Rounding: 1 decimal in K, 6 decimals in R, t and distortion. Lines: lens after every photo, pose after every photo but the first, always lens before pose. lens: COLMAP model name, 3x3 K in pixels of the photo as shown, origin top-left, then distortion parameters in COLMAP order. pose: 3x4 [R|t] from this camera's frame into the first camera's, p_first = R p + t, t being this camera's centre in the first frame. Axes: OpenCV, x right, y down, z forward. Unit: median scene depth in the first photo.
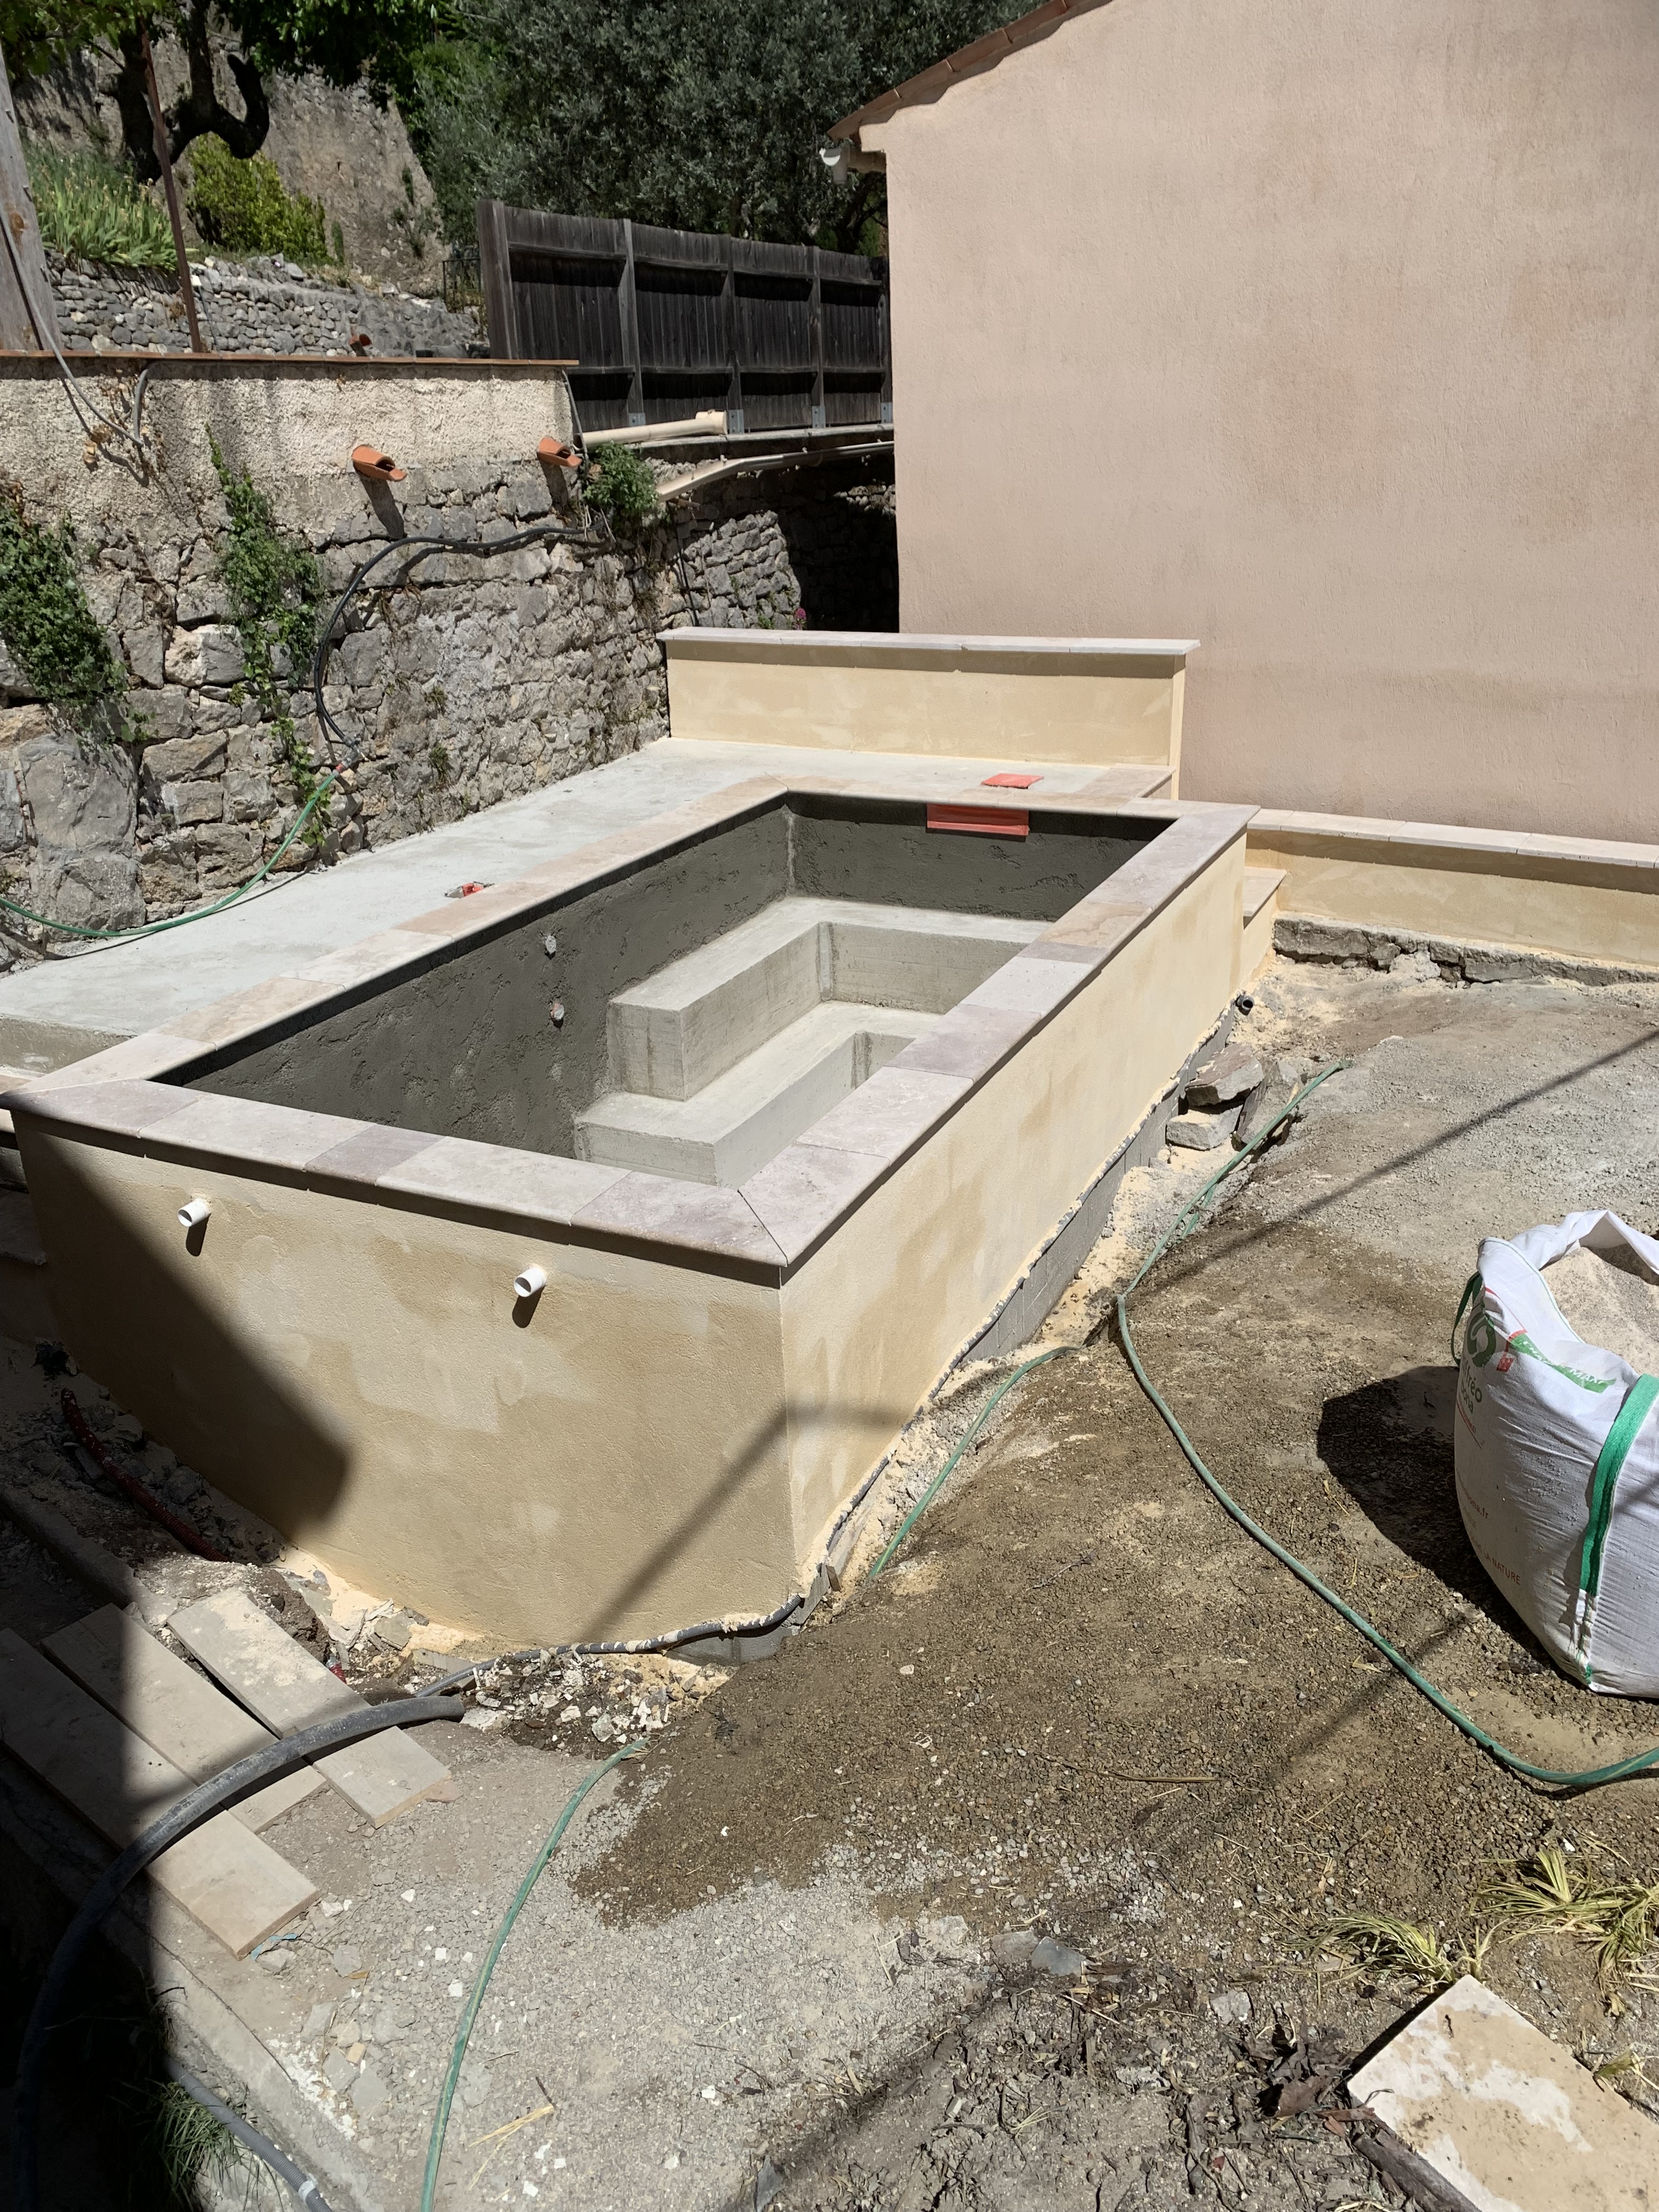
lens RADIAL K [[1671.1, 0, 835.8], [0, 1671.1, 1099.5], [0, 0, 1]] dist [0.006901, -0.008105]
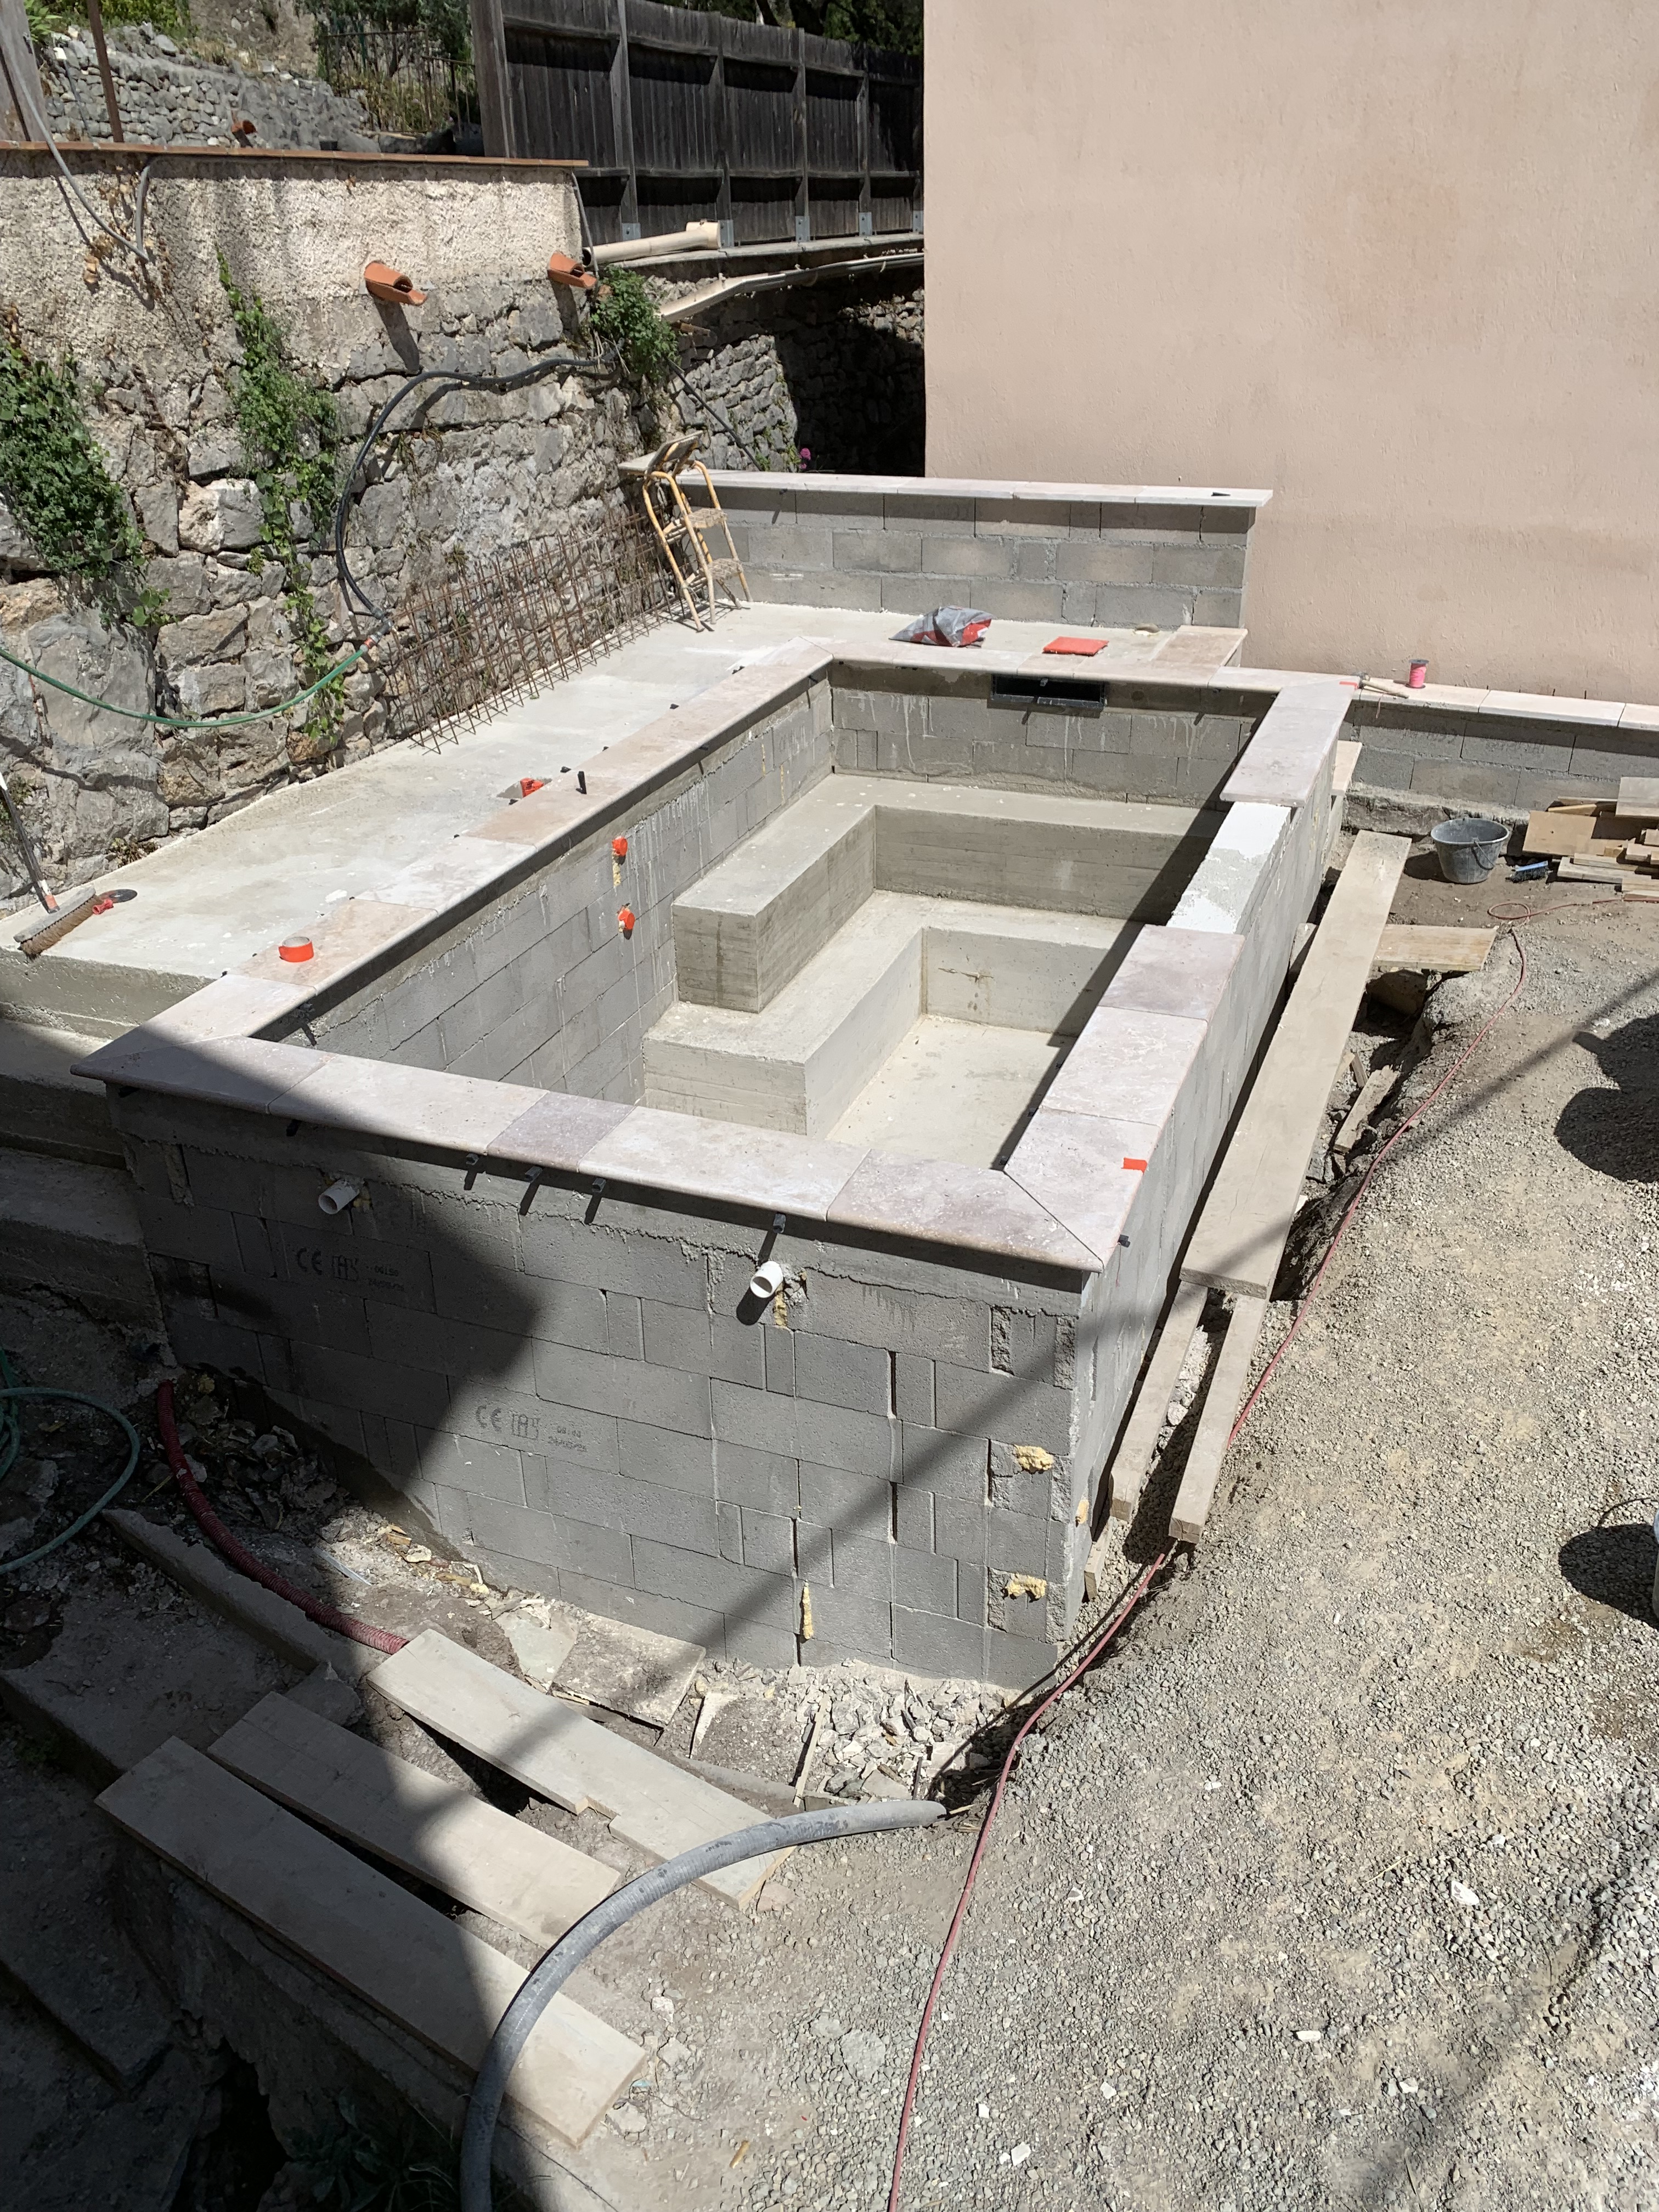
lens RADIAL K [[1664.2, 0, 829.5], [0, 1664.2, 1106.0], [0, 0, 1]] dist [0.007663, -0.004387]
pose [[0.996955, -0.024831, 0.073919, -0.112635], [0.017254, 0.994693, 0.101435, -0.036833], [-0.076045, -0.099851, 0.992092, 0.076828]]
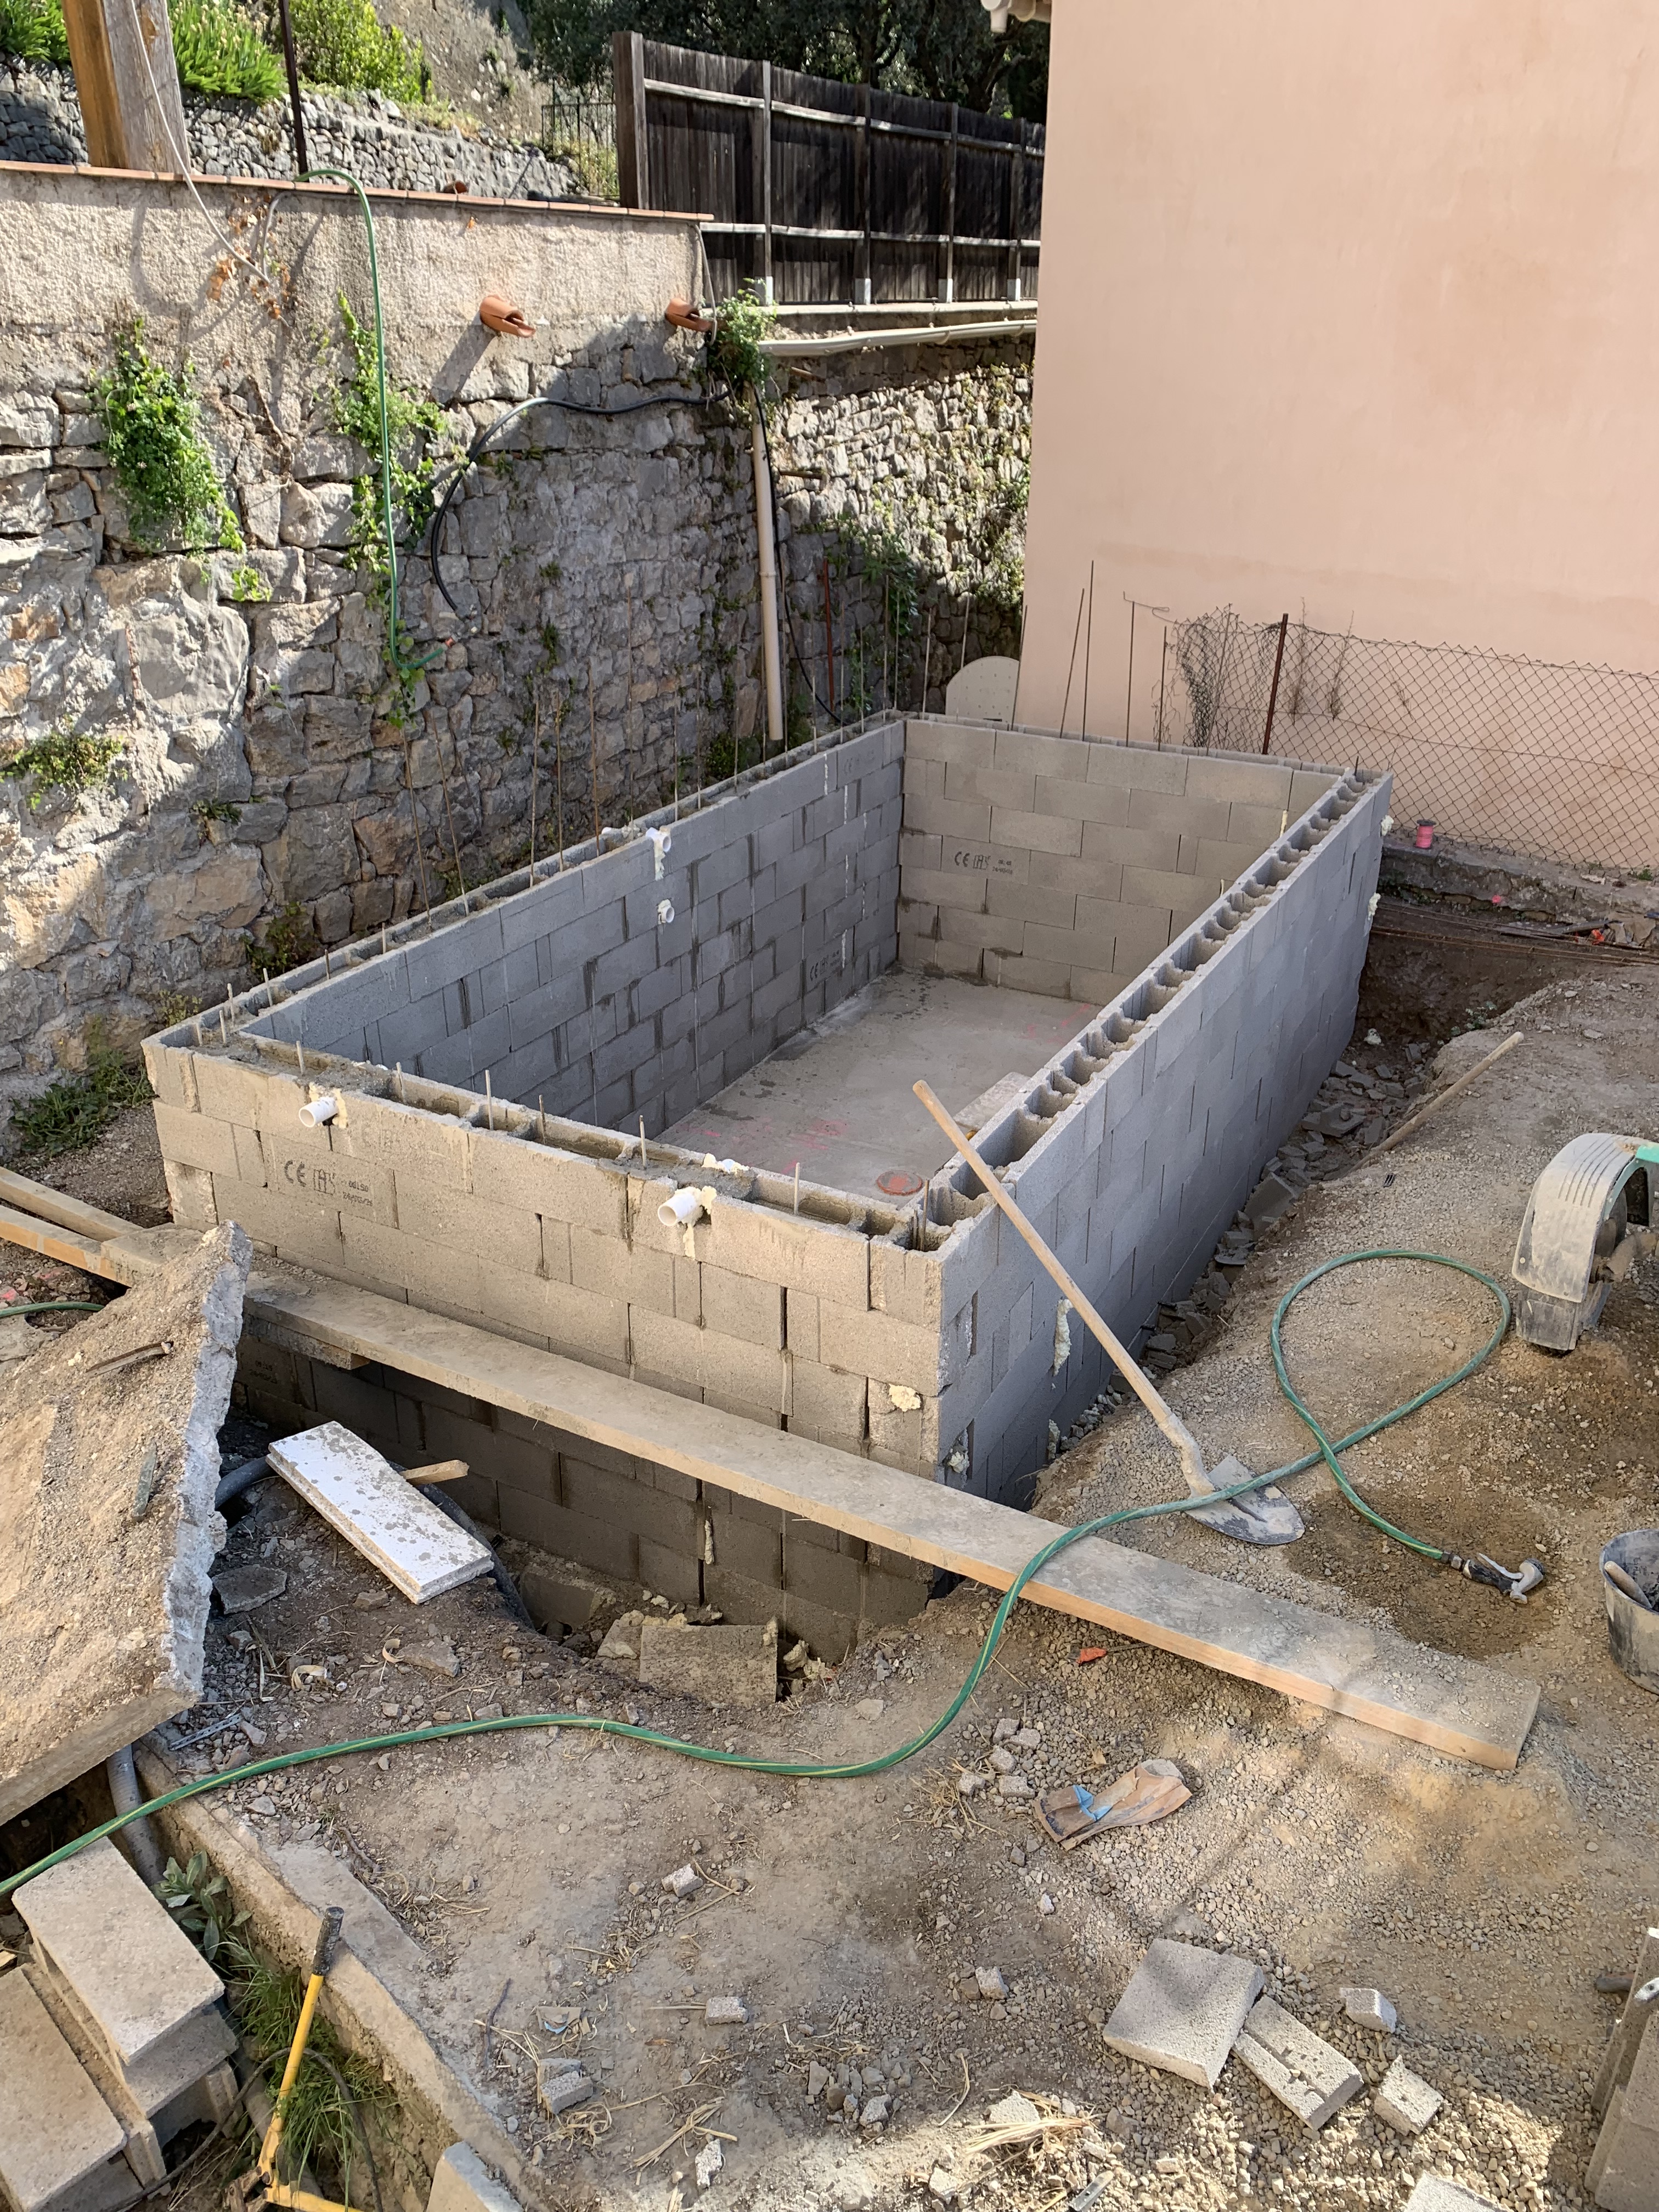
lens RADIAL K [[1664.2, 0, 829.5], [0, 1664.2, 1106.0], [0, 0, 1]] dist [0.007663, -0.004387]
pose [[0.998062, 0.058205, -0.022008, -0.041711], [-0.056618, 0.996151, 0.066915, -0.010303], [0.025818, -0.065539, 0.997516, 0.037361]]
